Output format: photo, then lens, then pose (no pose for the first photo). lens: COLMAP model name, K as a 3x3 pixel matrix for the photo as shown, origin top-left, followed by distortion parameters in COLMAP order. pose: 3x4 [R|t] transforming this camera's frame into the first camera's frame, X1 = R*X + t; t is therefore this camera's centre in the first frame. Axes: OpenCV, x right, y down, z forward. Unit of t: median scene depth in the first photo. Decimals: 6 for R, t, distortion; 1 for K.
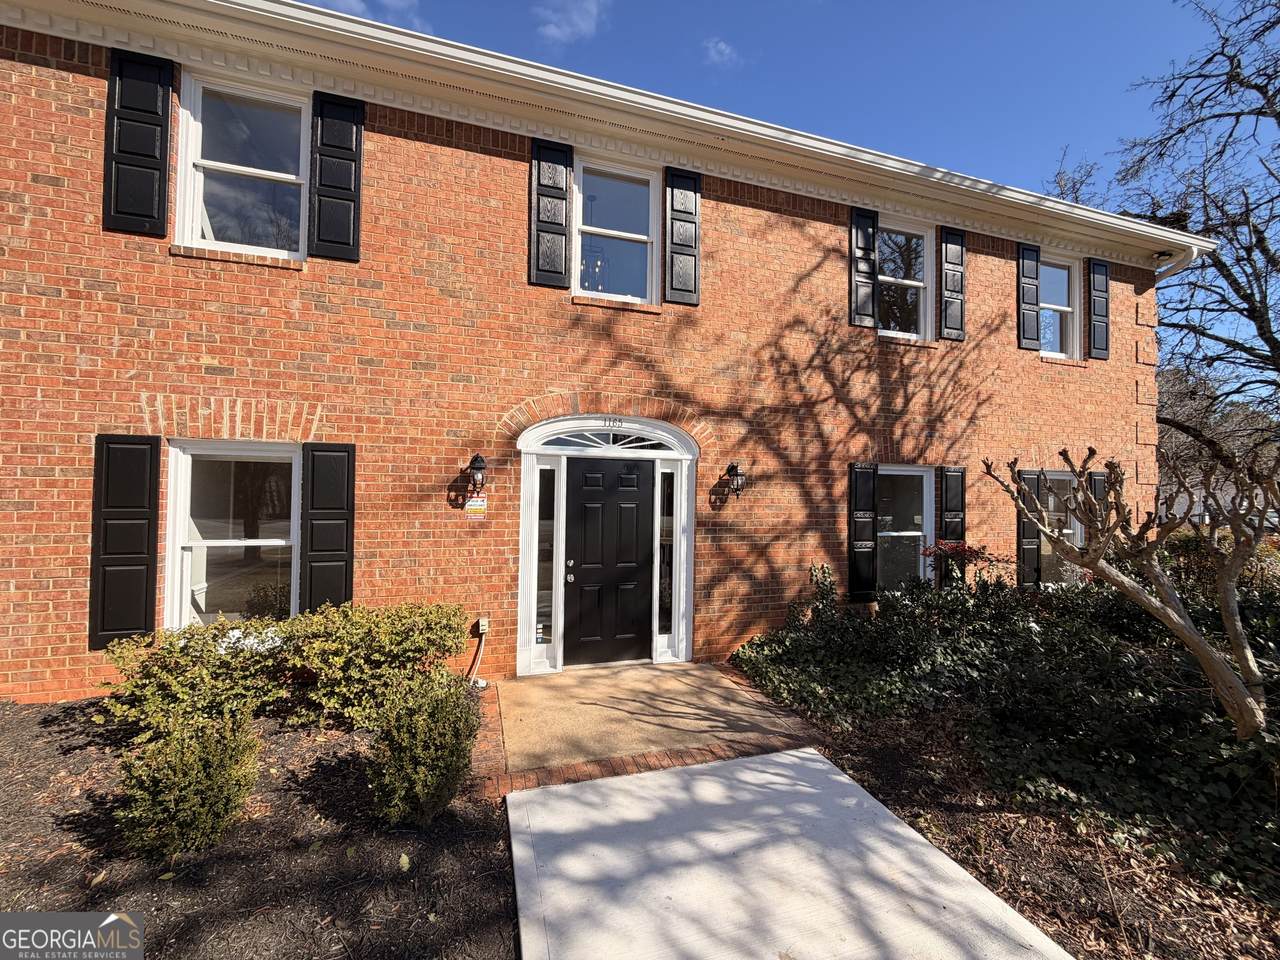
lens RADIAL K [[510.7, 0, 636.5], [0, 510.7, 481.2], [0, 0, 1]] dist [0.001372, -0.000154]
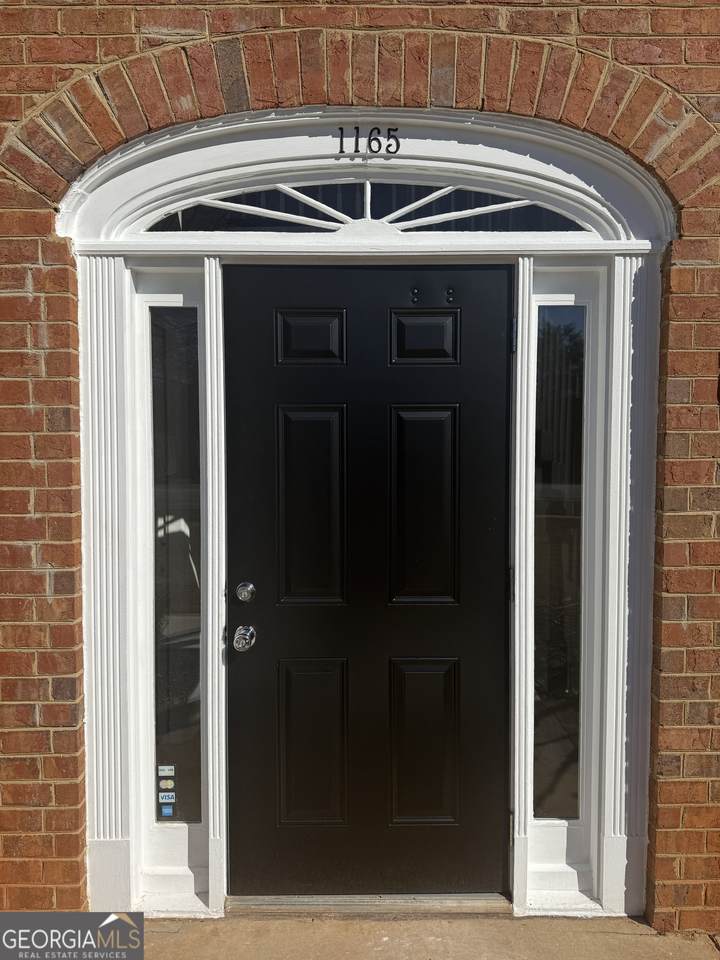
lens RADIAL K [[682.8, 0, 365.9], [0, 682.8, 475.7], [0, 0, 1]] dist [0.008095, -0.001160]
pose [[0.955938, -0.001507, -0.293564, 0.074115], [0.021244, 0.997720, 0.064058, 0.060151], [0.292798, -0.067472, 0.953791, 0.615945]]
